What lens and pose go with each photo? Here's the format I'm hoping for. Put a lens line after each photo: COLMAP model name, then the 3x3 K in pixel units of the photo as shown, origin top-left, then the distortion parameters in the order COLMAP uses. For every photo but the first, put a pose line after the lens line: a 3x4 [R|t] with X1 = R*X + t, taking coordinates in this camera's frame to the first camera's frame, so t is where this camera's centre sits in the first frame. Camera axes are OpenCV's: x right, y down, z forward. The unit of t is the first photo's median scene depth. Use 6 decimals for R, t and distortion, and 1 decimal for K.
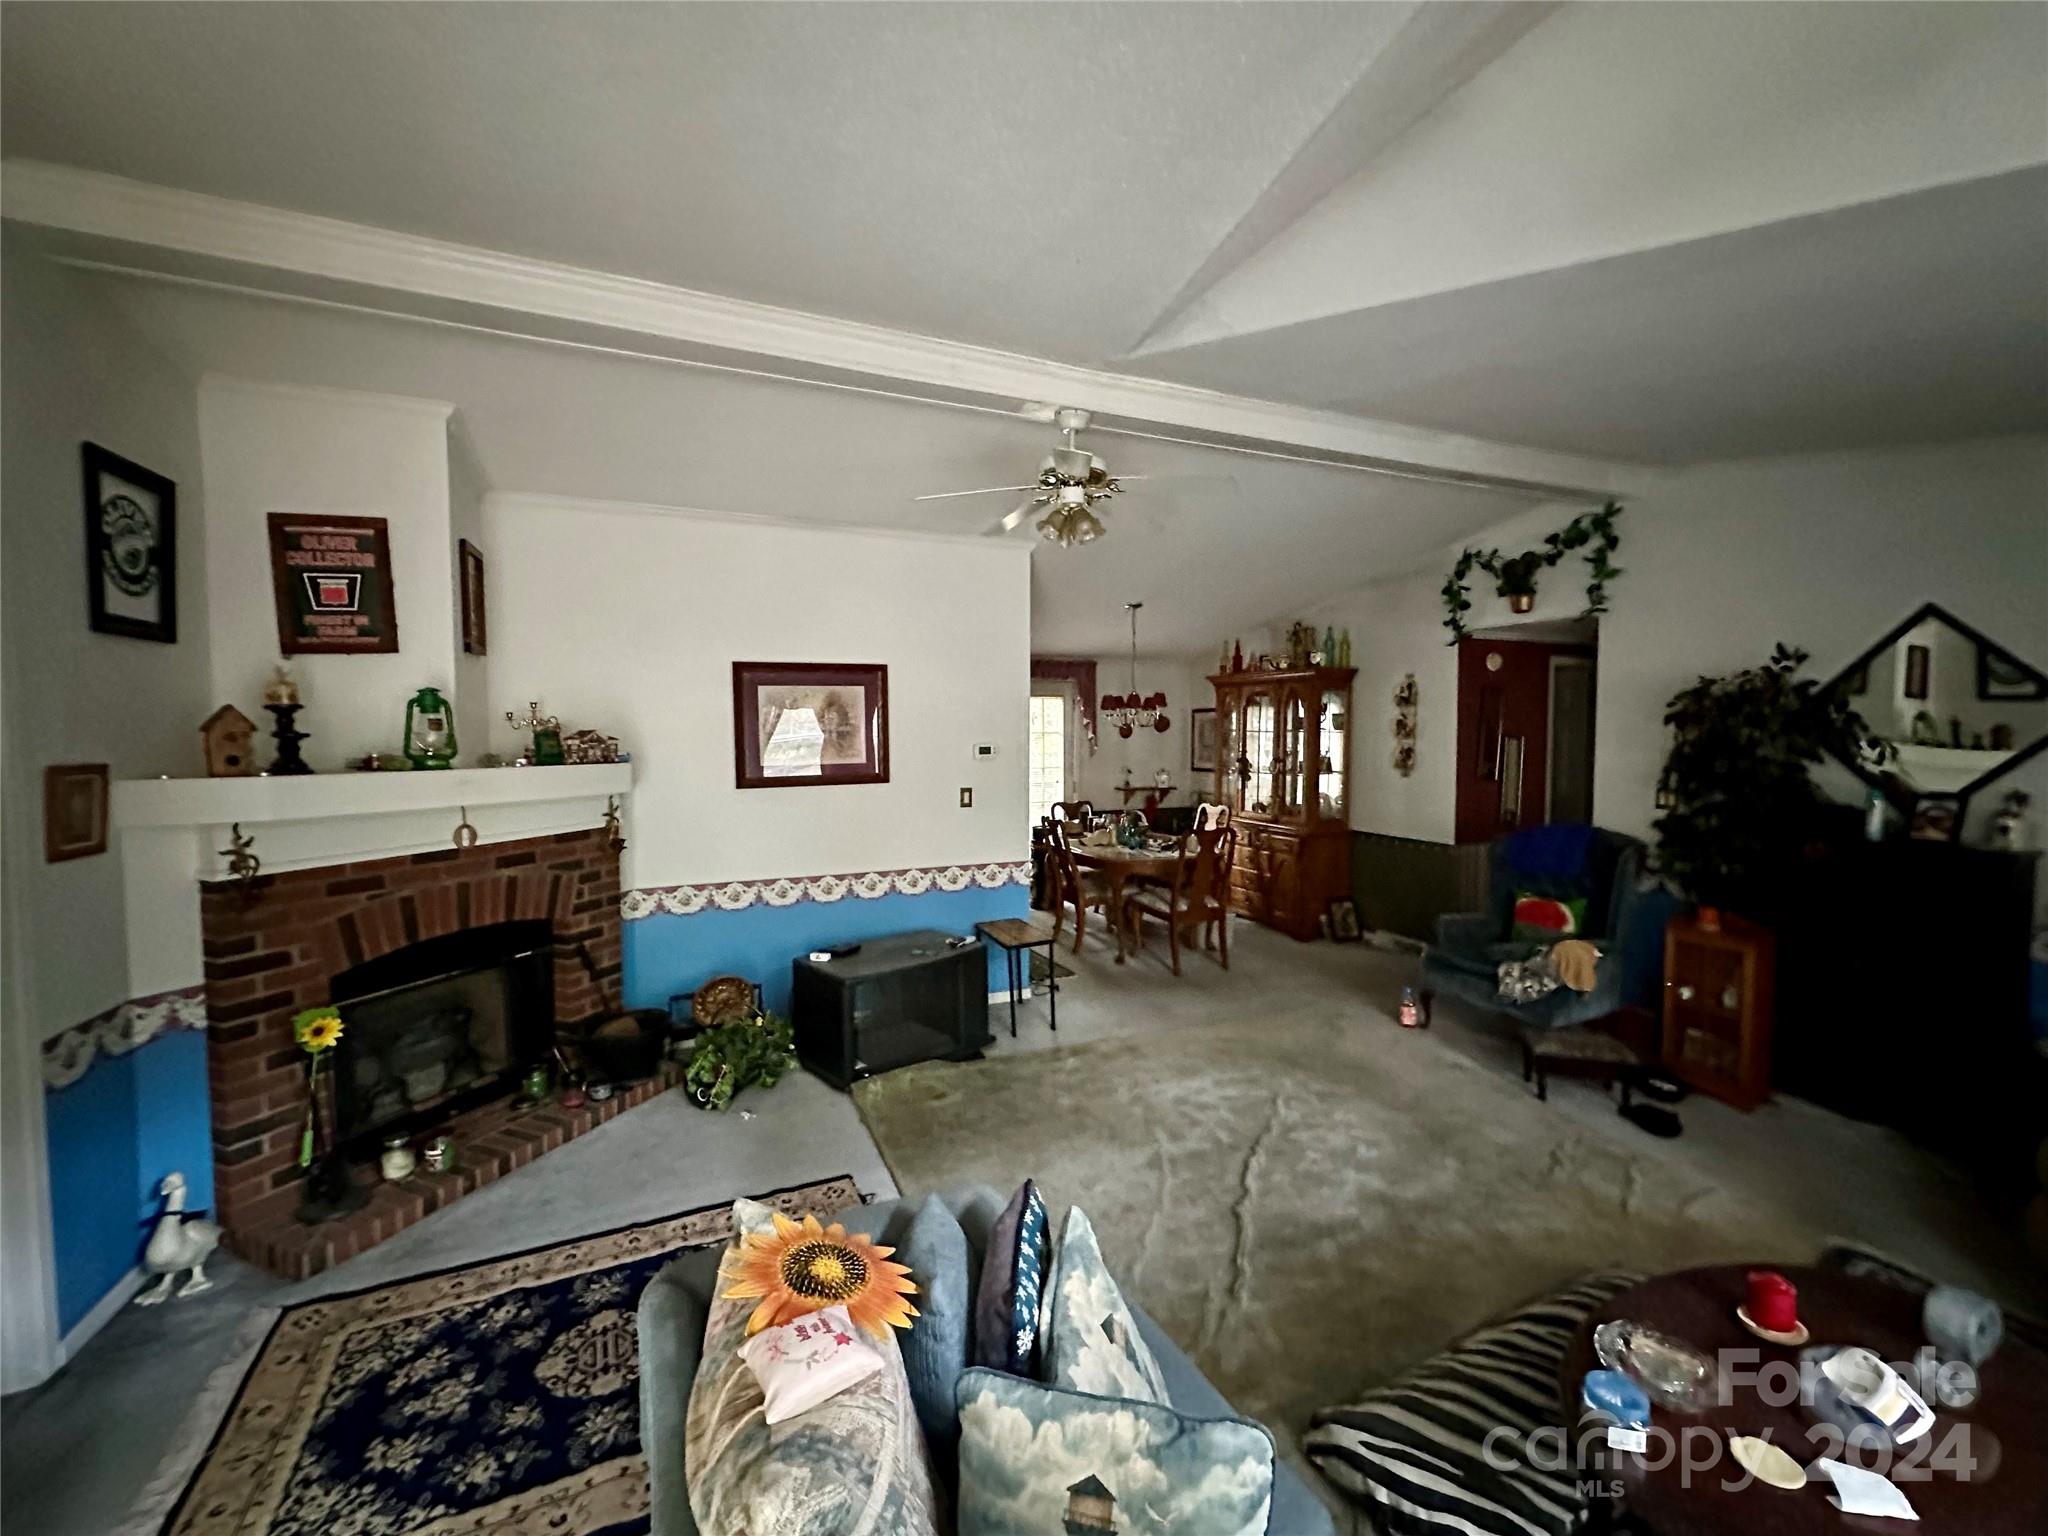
lens RADIAL K [[834.7, 0, 1027.0], [0, 834.7, 761.4], [0, 0, 1]] dist [0.001349, 0.000218]
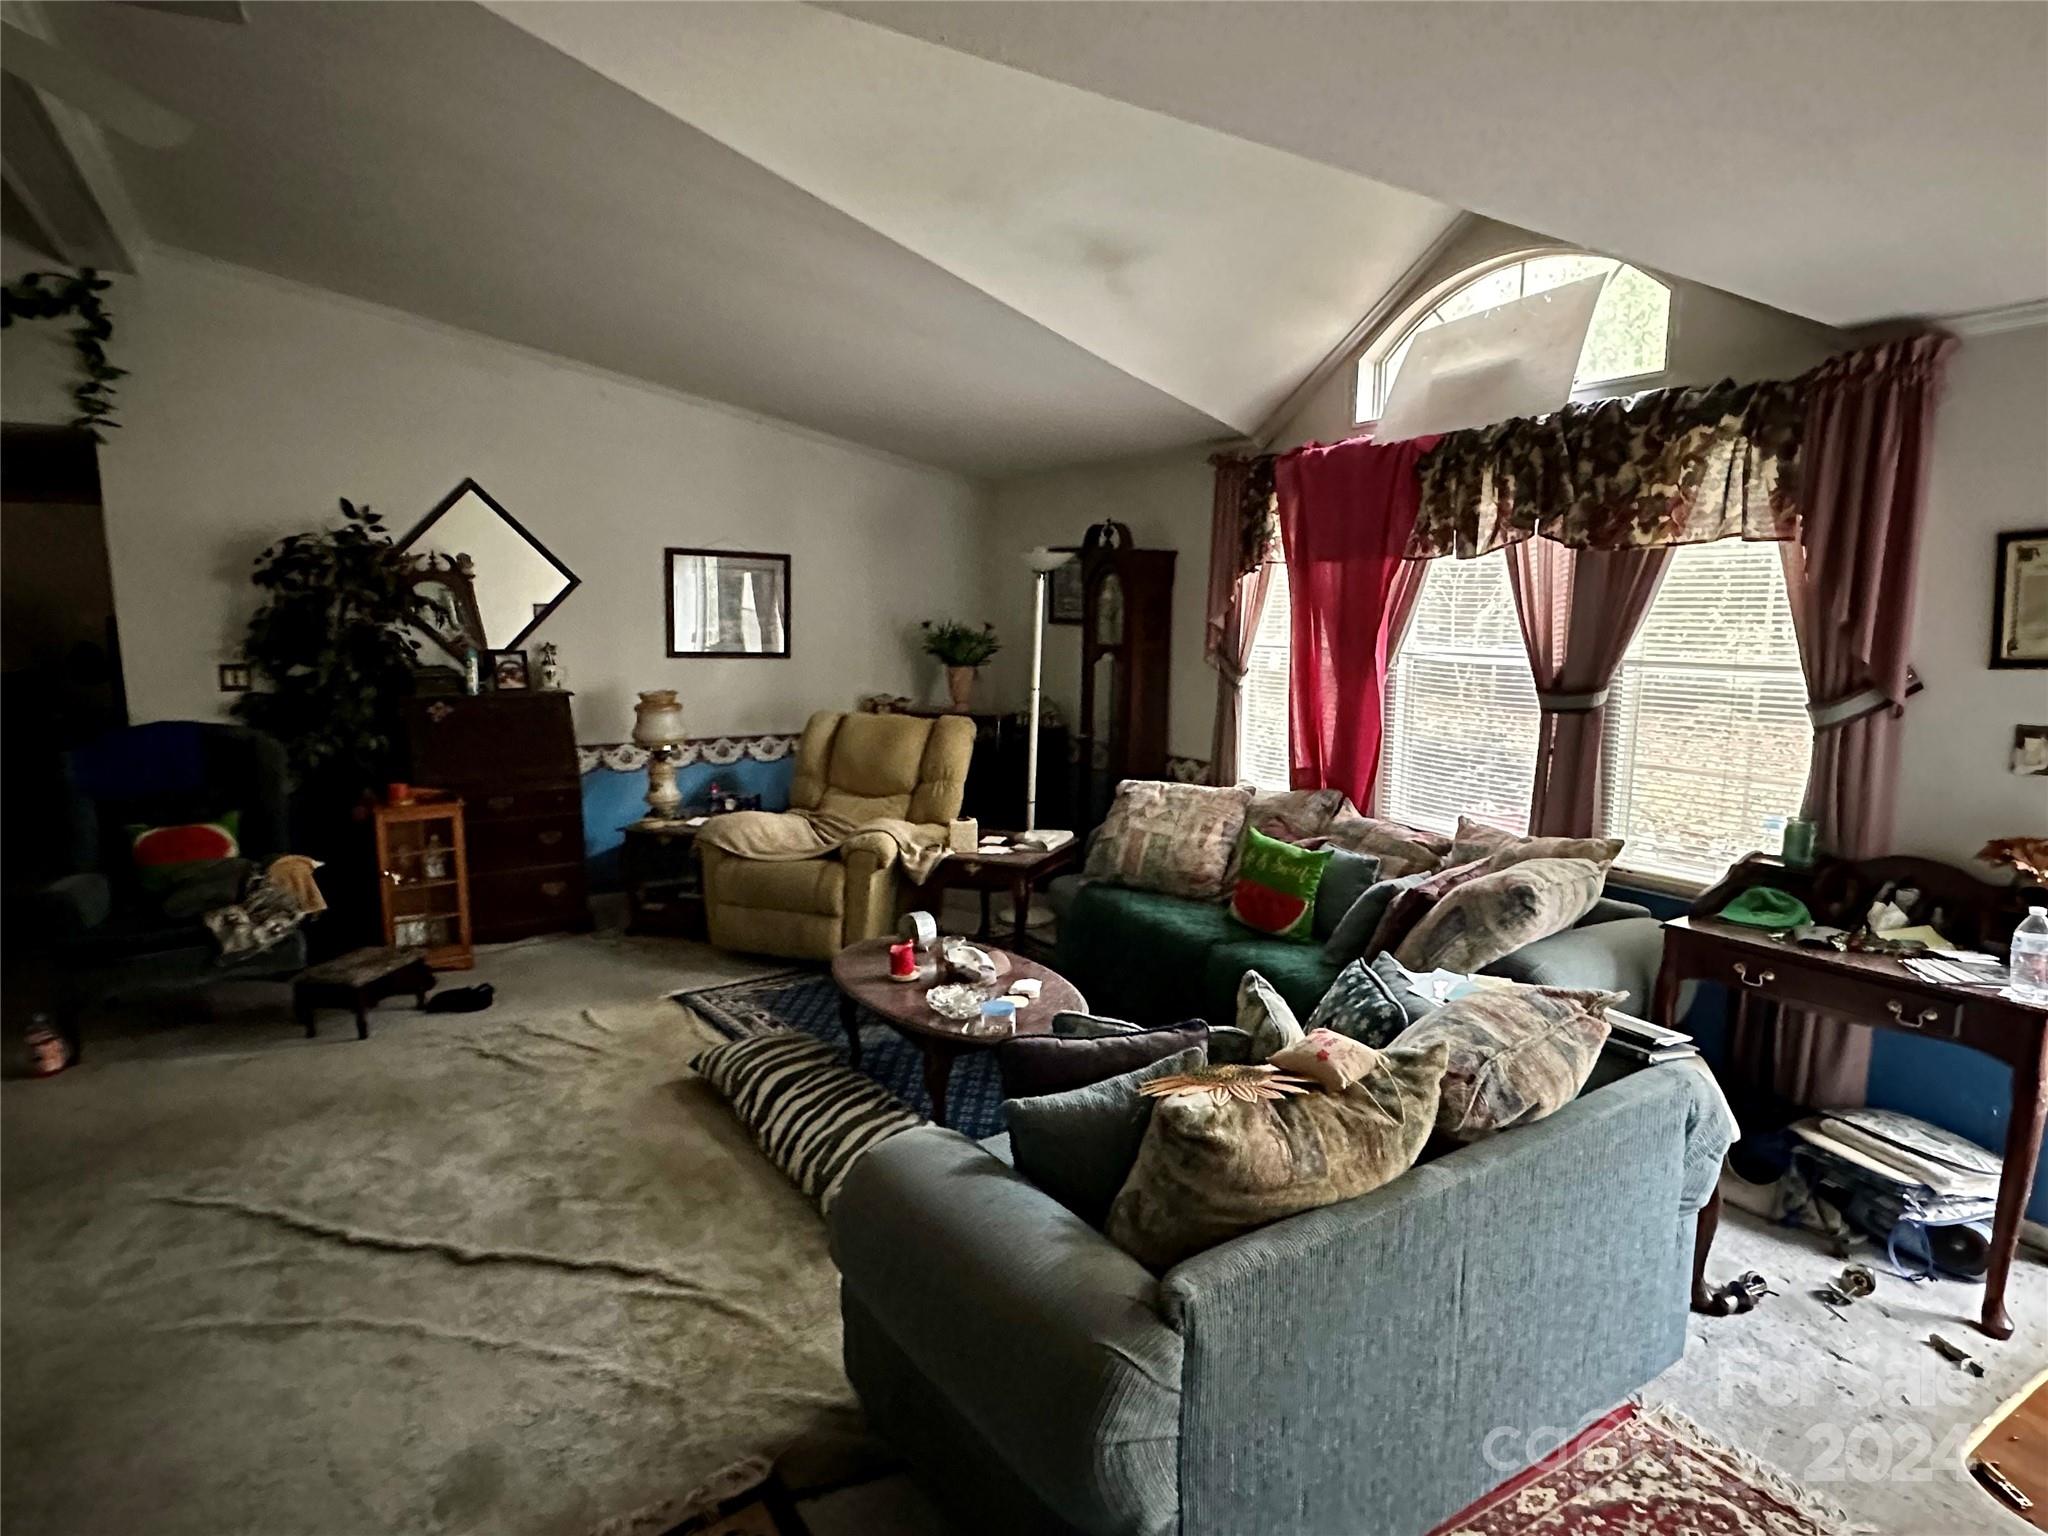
lens RADIAL K [[1144.6, 0, 1026.9], [0, 1144.6, 765.5], [0, 0, 1]] dist [-0.003480, -0.000206]
pose [[-0.140517, -0.143218, 0.979665, -0.496392], [0.035337, 0.988127, 0.149523, -0.011081], [-0.989448, 0.055629, -0.133787, 0.431266]]
